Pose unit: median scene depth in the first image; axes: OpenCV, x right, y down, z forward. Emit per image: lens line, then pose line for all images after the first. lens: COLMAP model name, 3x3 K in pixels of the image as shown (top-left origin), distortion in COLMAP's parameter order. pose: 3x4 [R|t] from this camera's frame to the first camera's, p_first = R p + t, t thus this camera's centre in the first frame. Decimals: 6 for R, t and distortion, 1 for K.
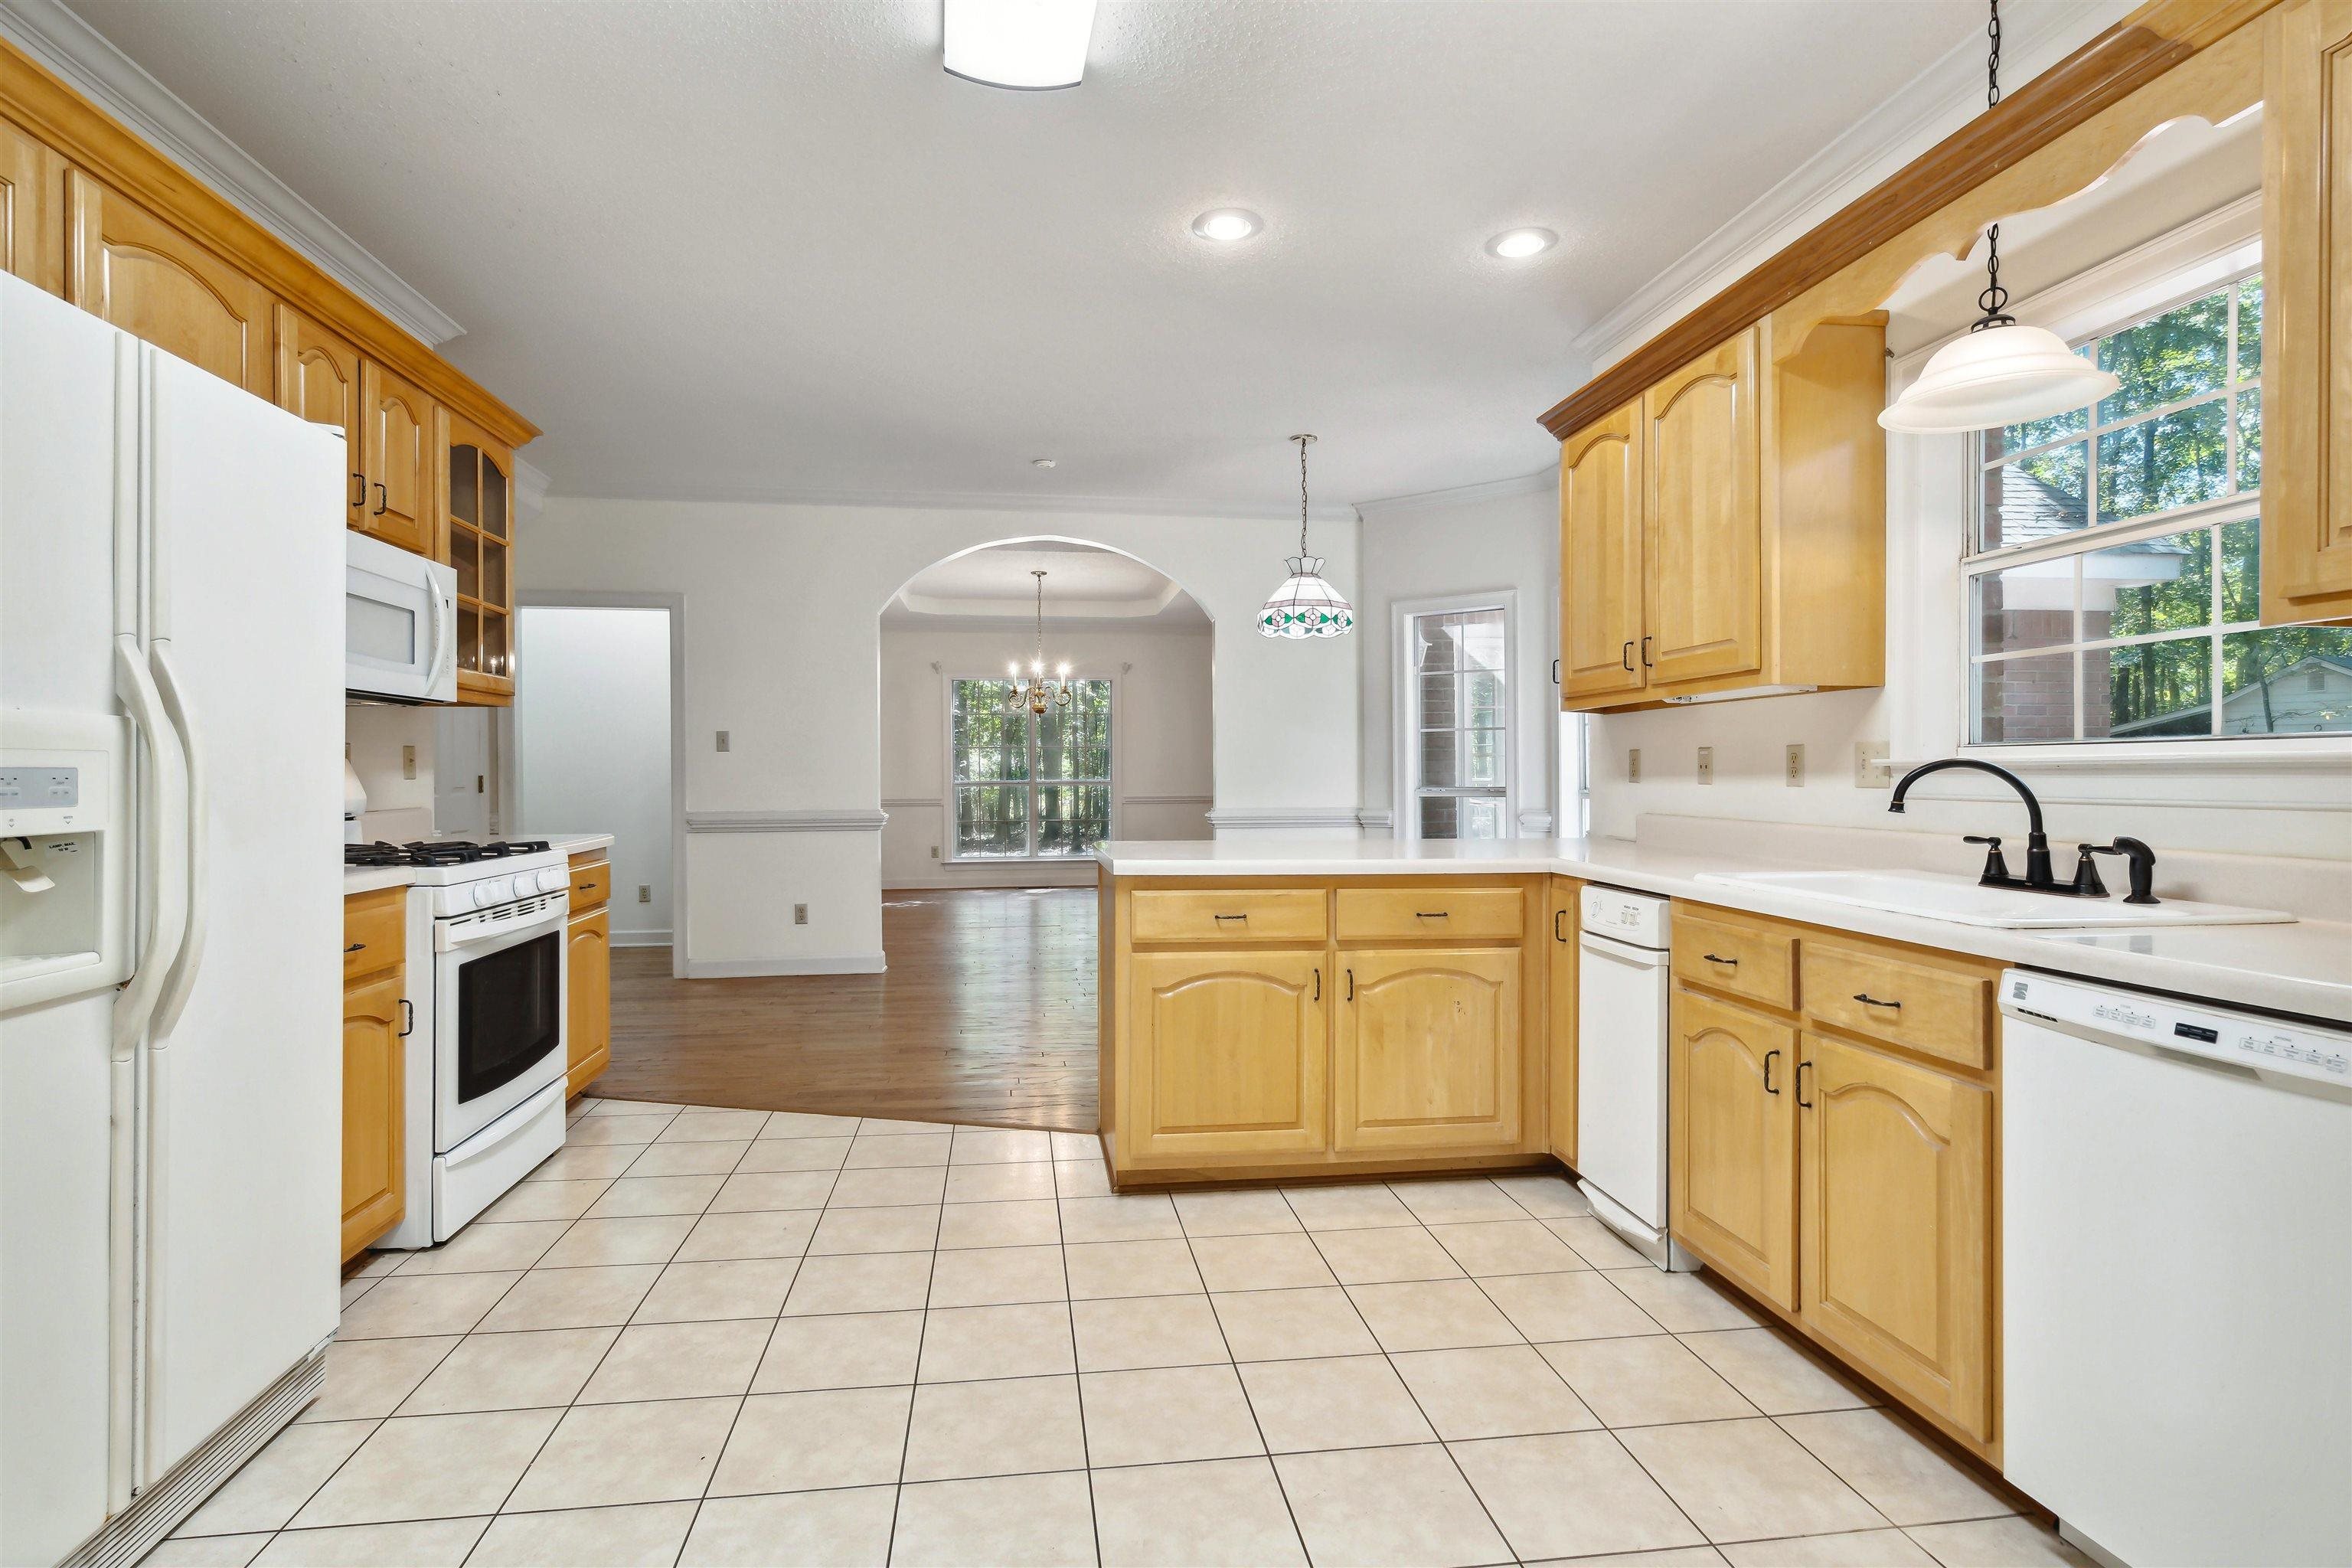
lens RADIAL K [[1137.5, 0, 1171.0], [0, 1137.5, 756.0], [0, 0, 1]] dist [0.000801, 0.000063]
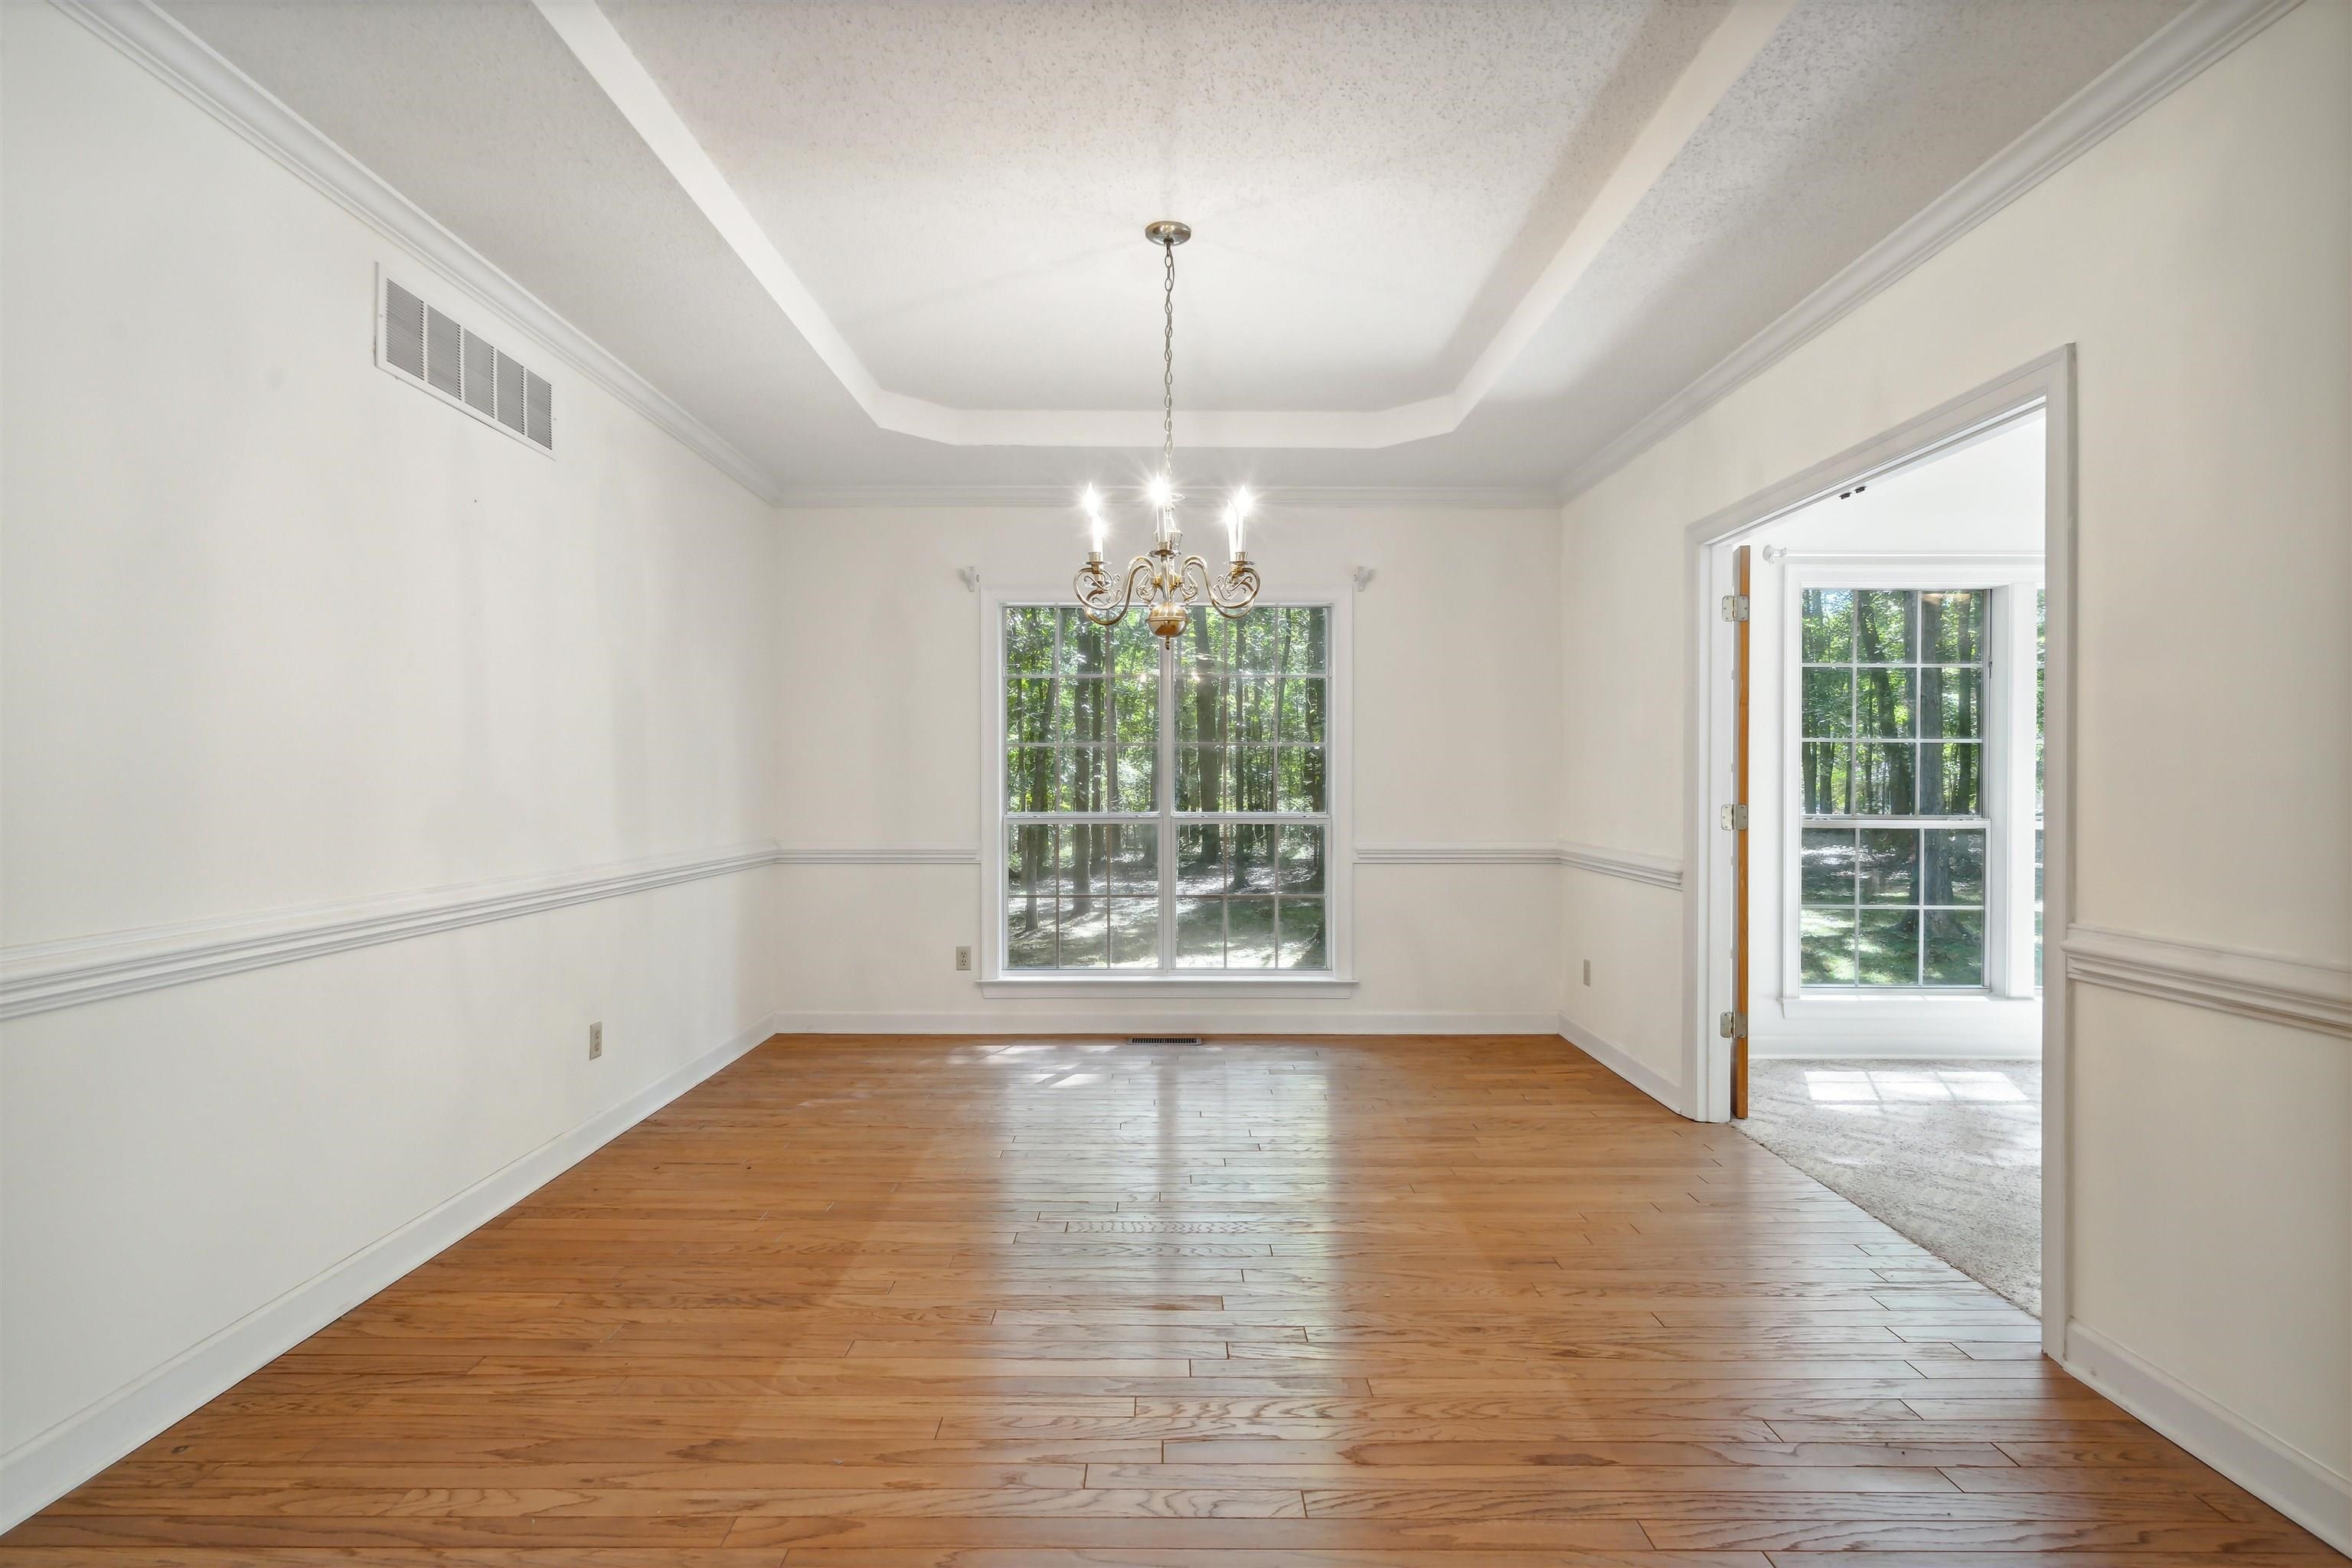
lens RADIAL K [[1137.5, 0, 1171.0], [0, 1137.5, 756.0], [0, 0, 1]] dist [0.000801, 0.000063]
pose [[0.989979, -0.000765, -0.141211, -0.053248], [-0.000595, 0.999954, -0.009588, 0.002732], [0.141212, 0.009576, 0.989933, 0.530481]]
